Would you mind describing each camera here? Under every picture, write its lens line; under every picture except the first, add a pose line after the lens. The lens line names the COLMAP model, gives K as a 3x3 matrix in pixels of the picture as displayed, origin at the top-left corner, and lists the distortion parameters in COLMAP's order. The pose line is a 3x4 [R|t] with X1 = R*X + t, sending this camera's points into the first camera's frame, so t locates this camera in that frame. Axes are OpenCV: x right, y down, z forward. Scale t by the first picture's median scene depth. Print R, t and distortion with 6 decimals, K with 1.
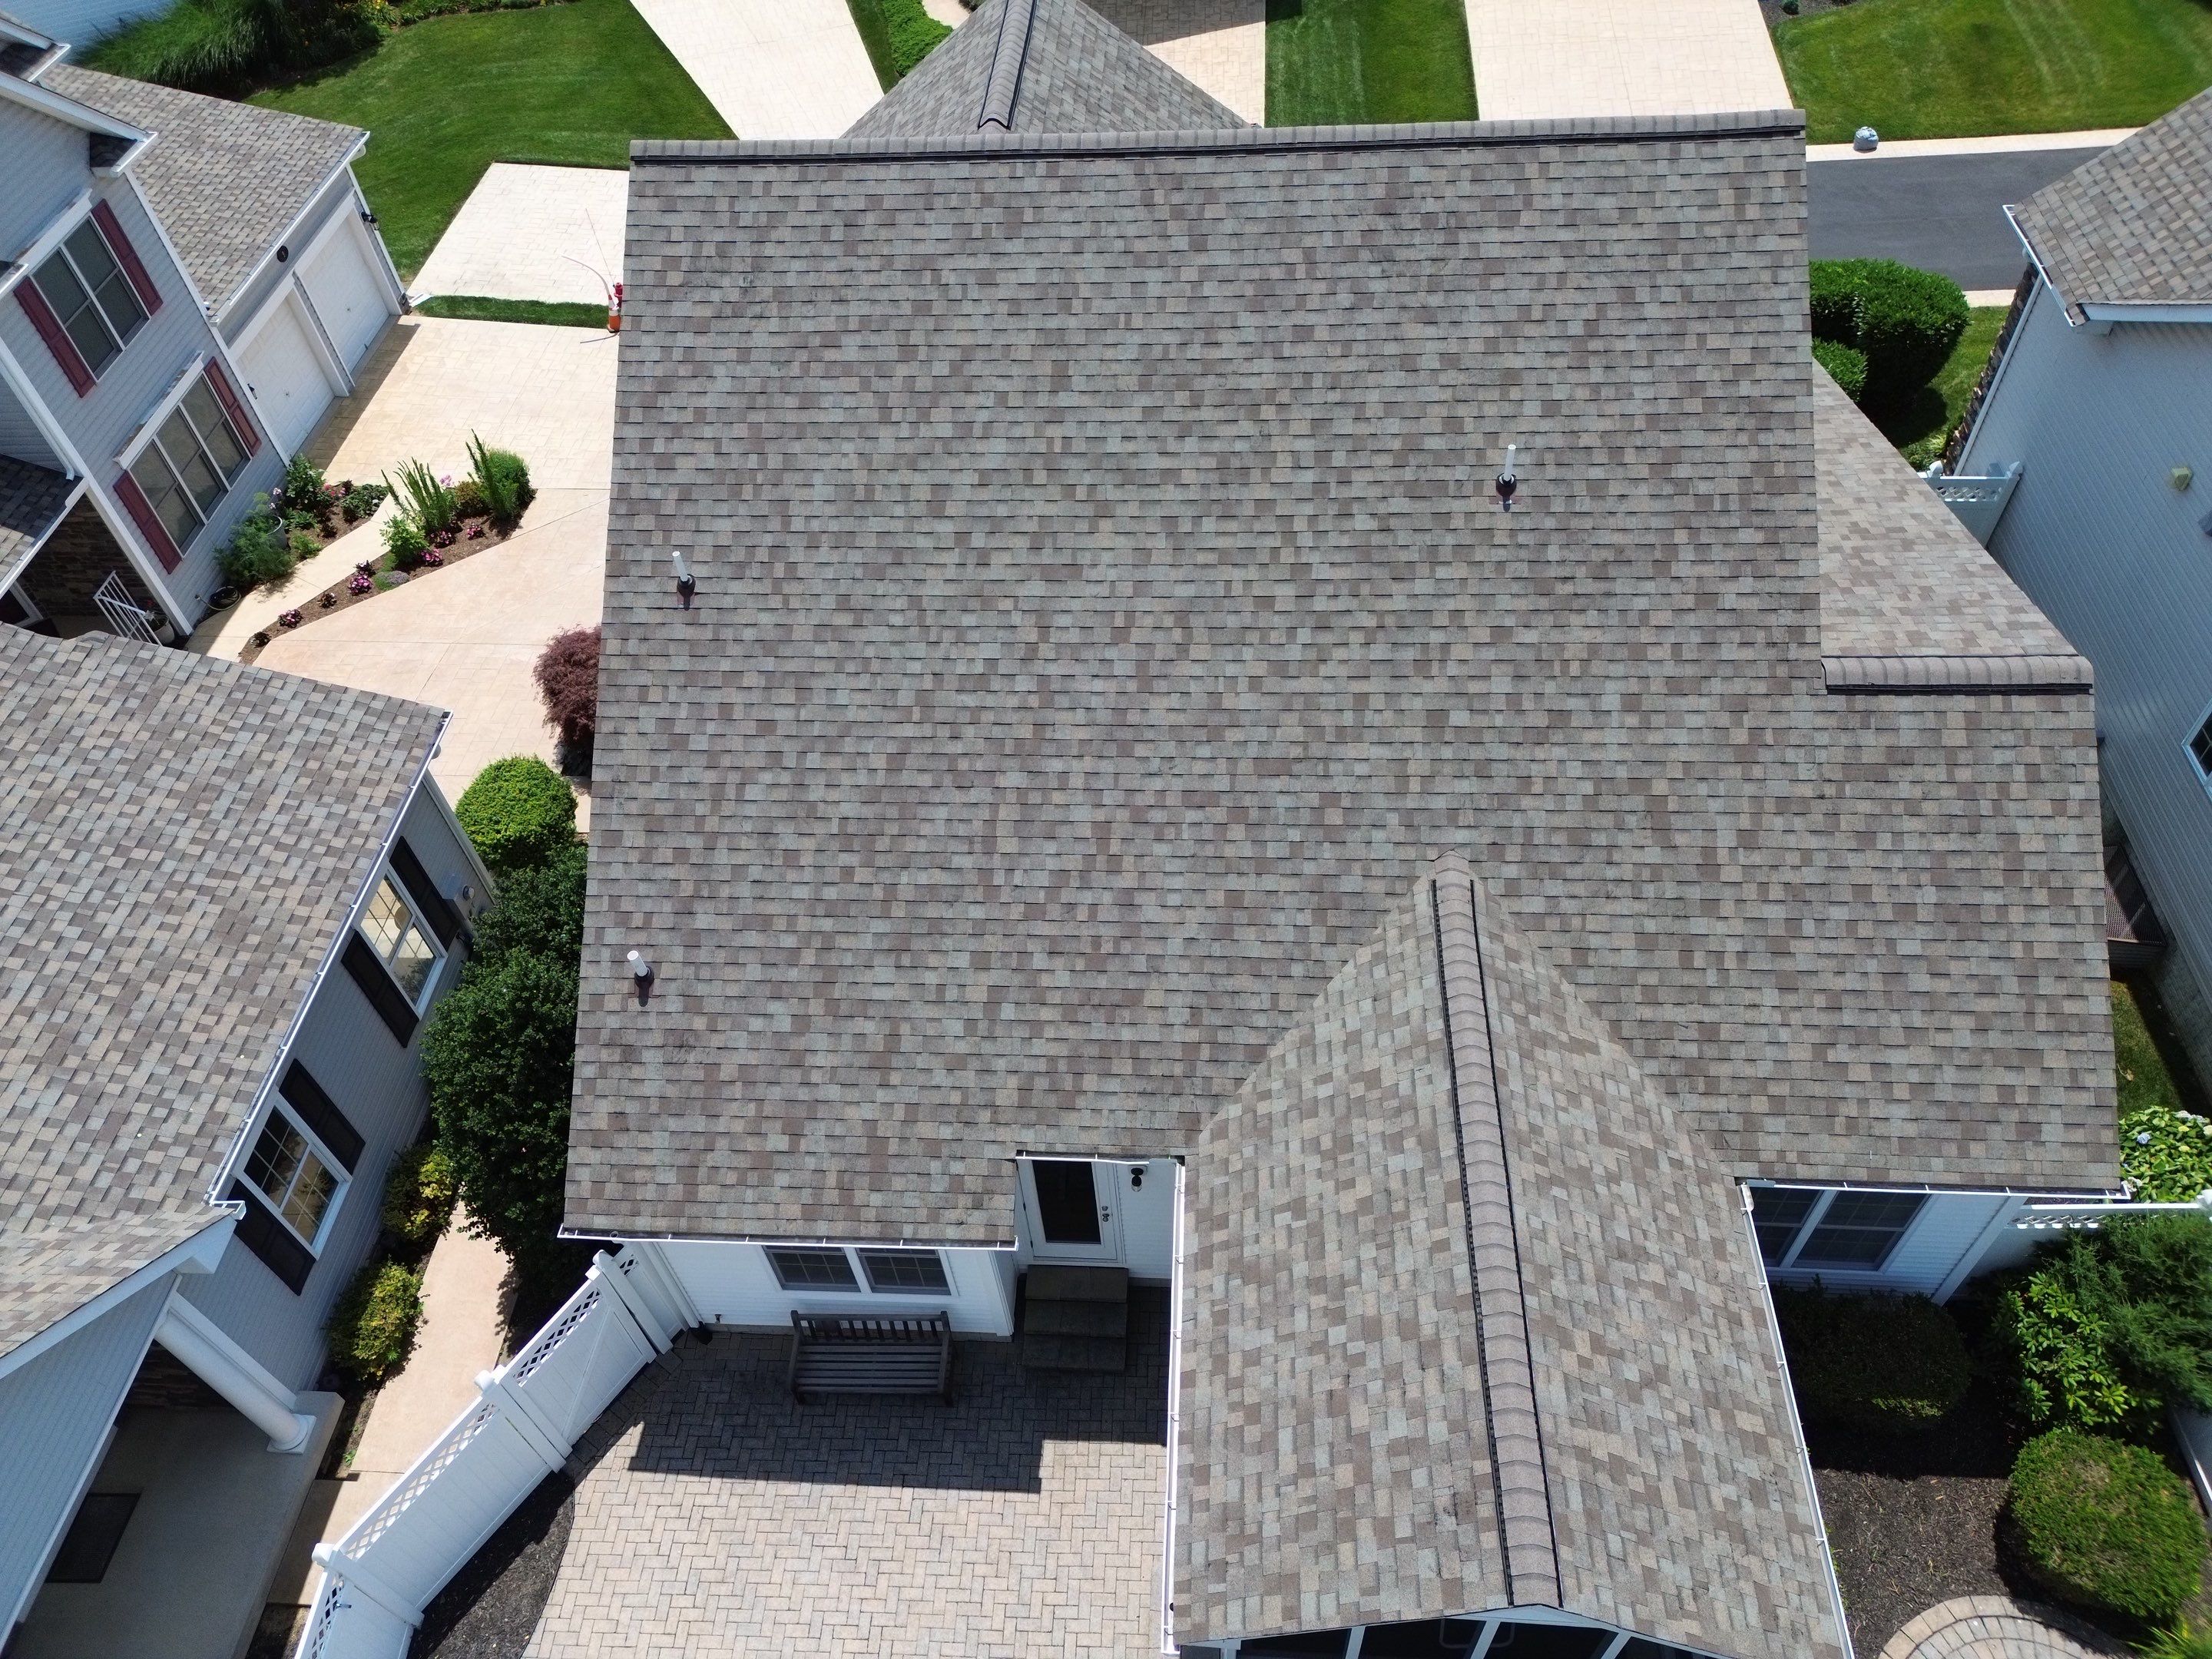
lens RADIAL K [[1544.8, 0, 1109.2], [0, 1544.8, 830.5], [0, 0, 1]] dist [0.084460, -0.088826]
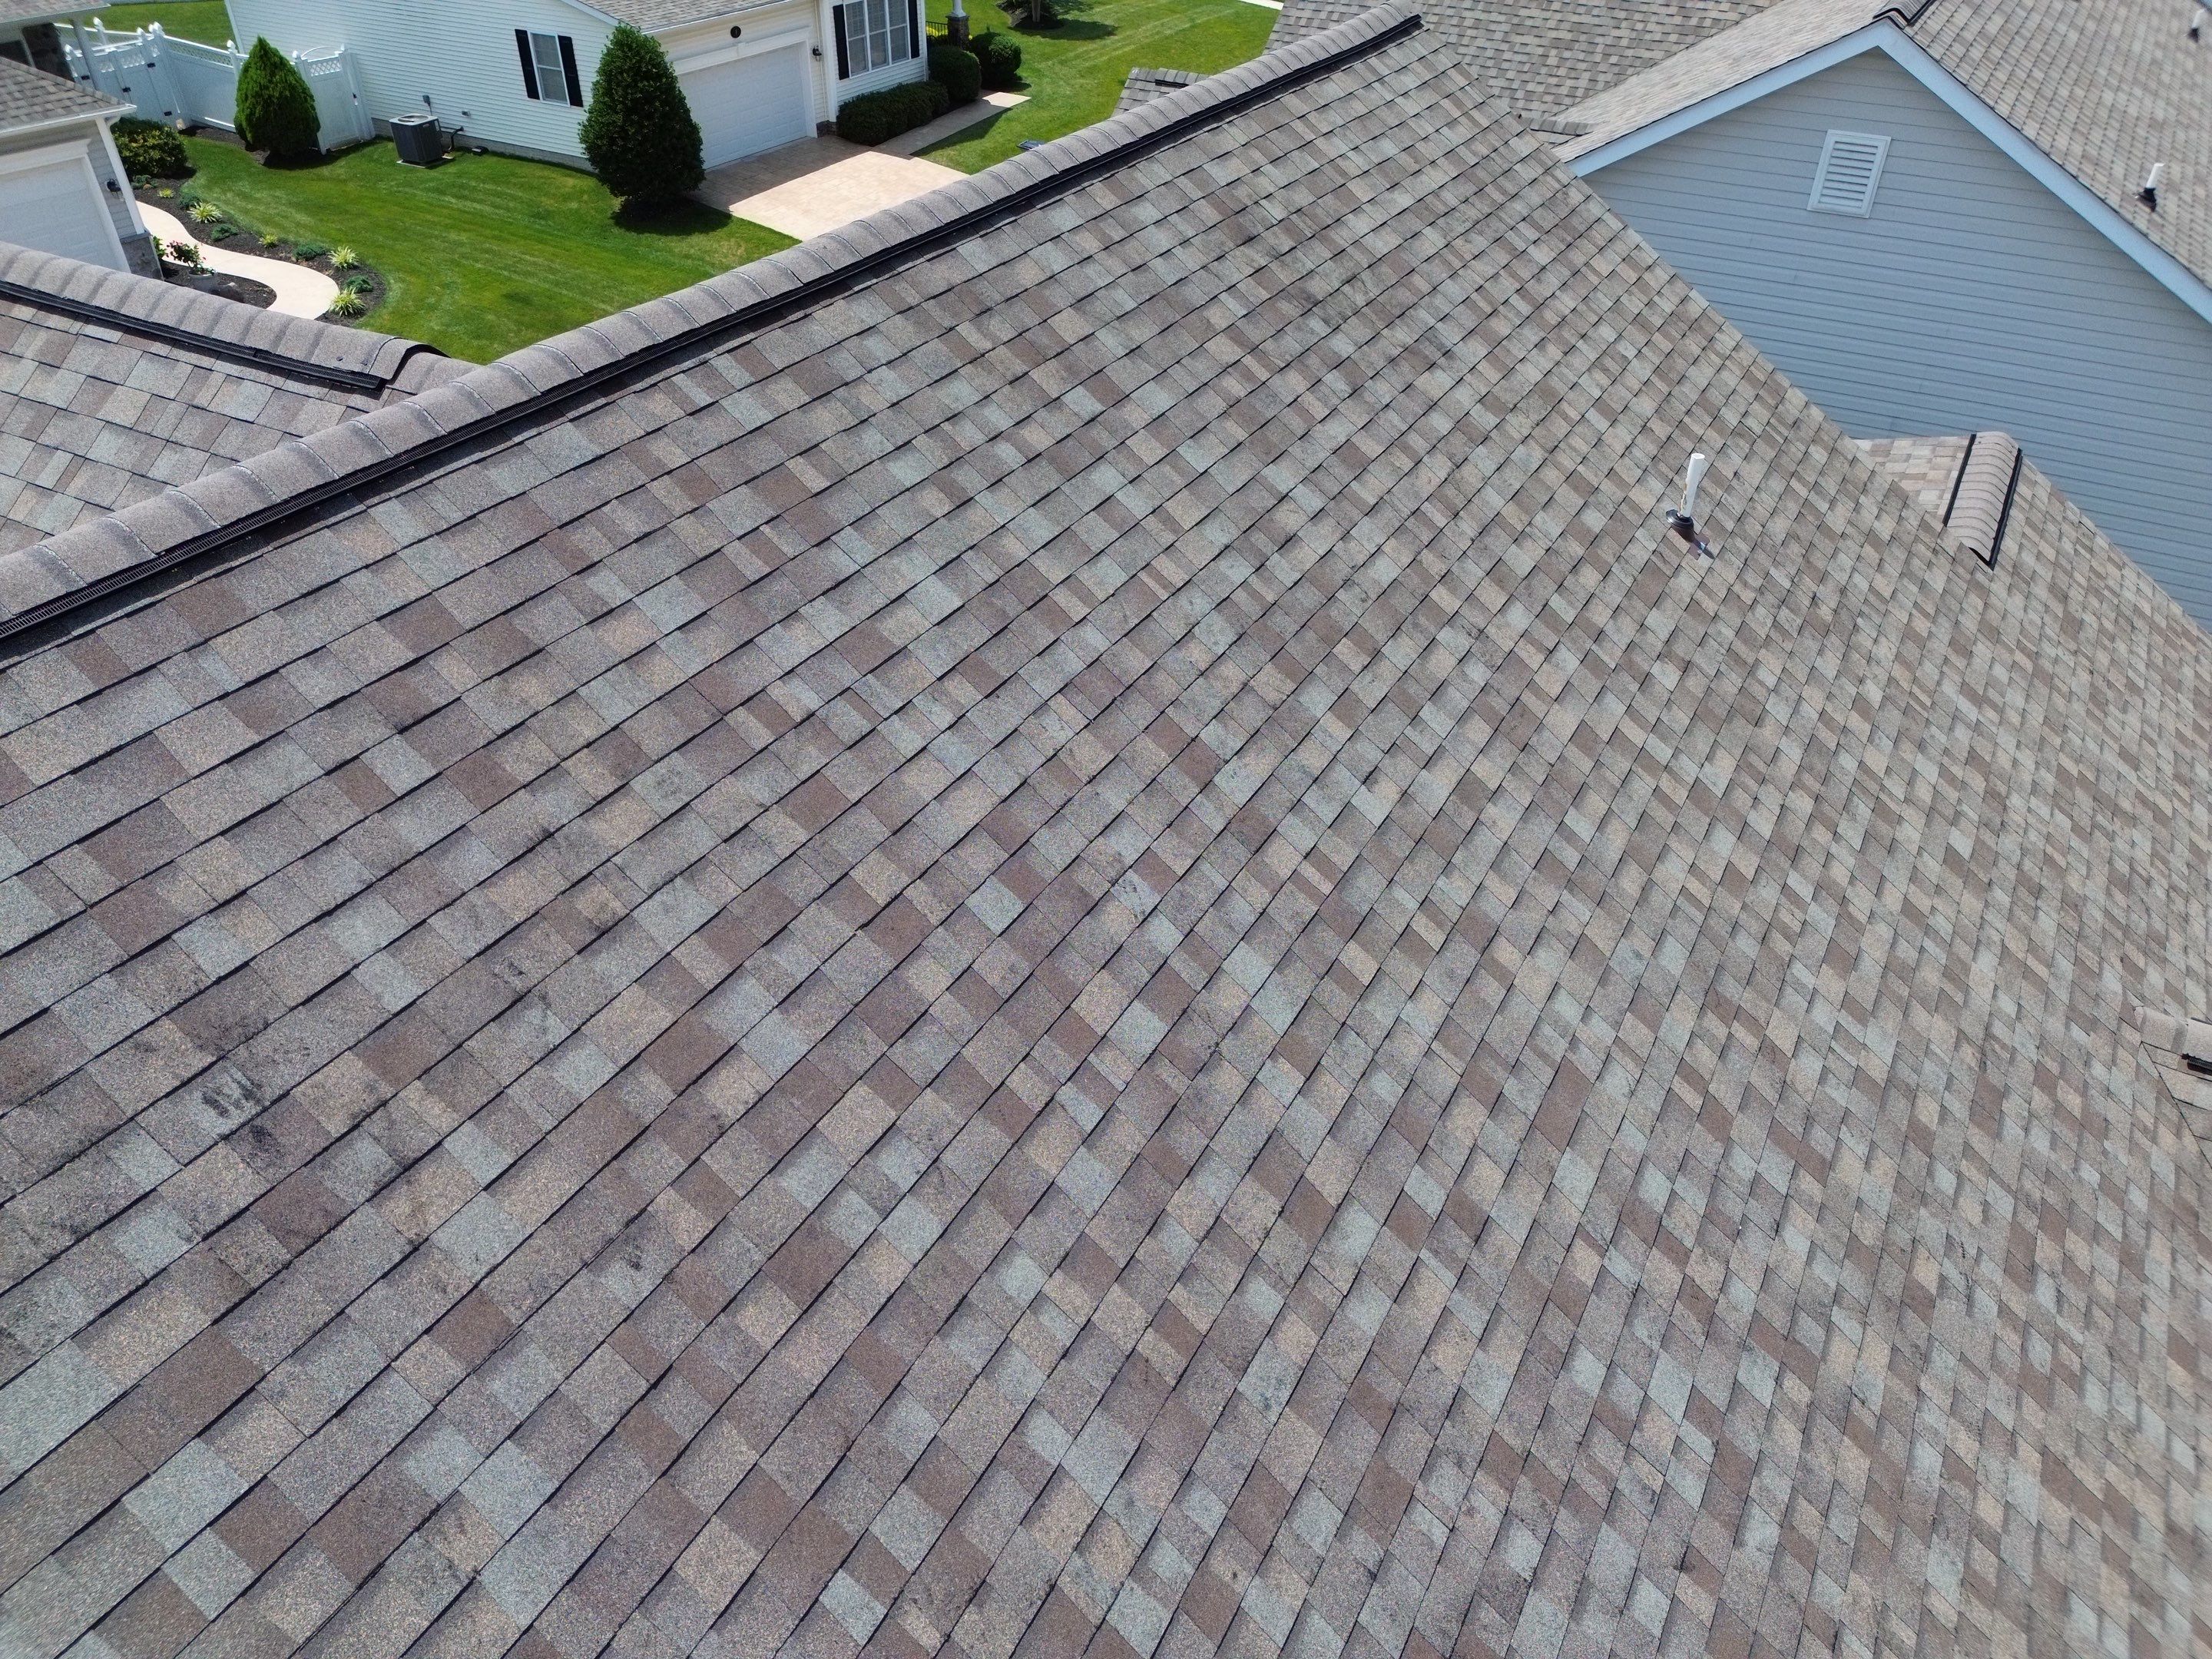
lens RADIAL K [[1554.3, 0, 1114.5], [0, 1554.3, 832.8], [0, 0, 1]] dist [0.088169, -0.089124]
pose [[0.437893, -0.488954, 0.754436, -0.345025], [0.656782, 0.747022, 0.102937, -0.332685], [-0.613911, 0.450424, 0.648252, 0.782321]]
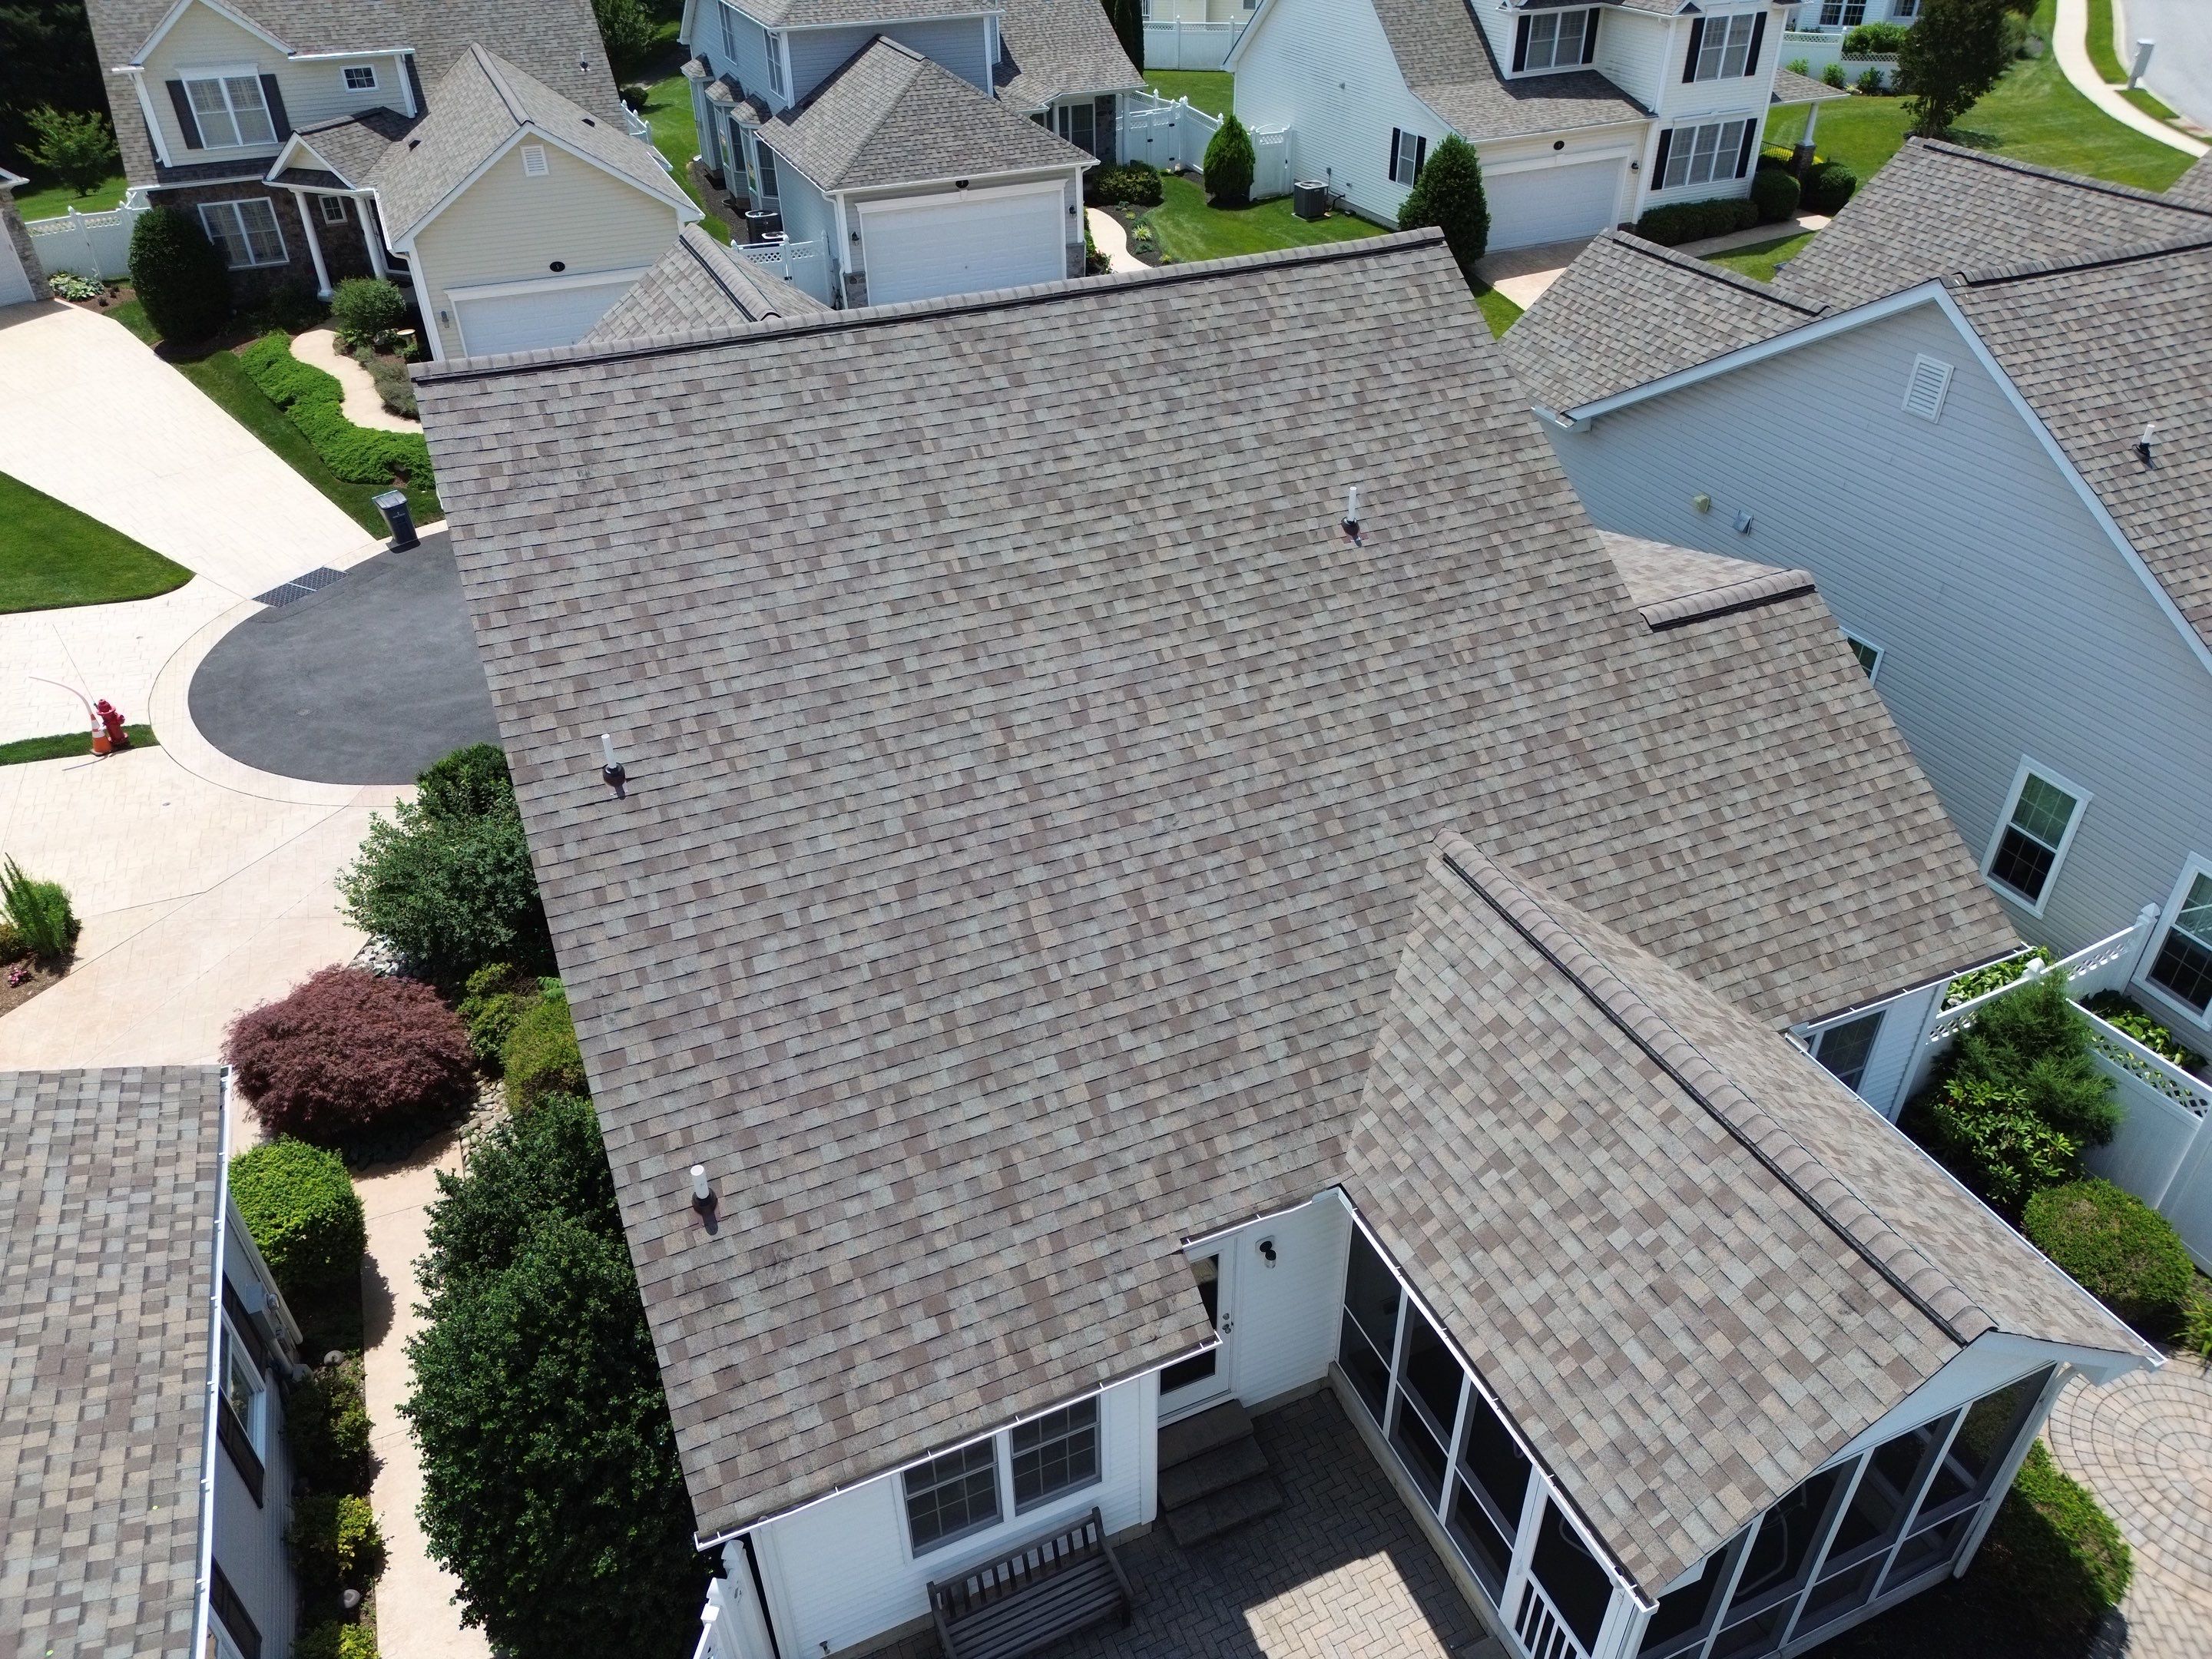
lens RADIAL K [[1544.8, 0, 1109.2], [0, 1544.8, 830.5], [0, 0, 1]] dist [0.084460, -0.088826]
pose [[0.889649, -0.226163, 0.396706, -0.387569], [0.320079, 0.928450, -0.188495, 0.135279], [-0.325691, 0.294672, 0.898384, 0.113150]]
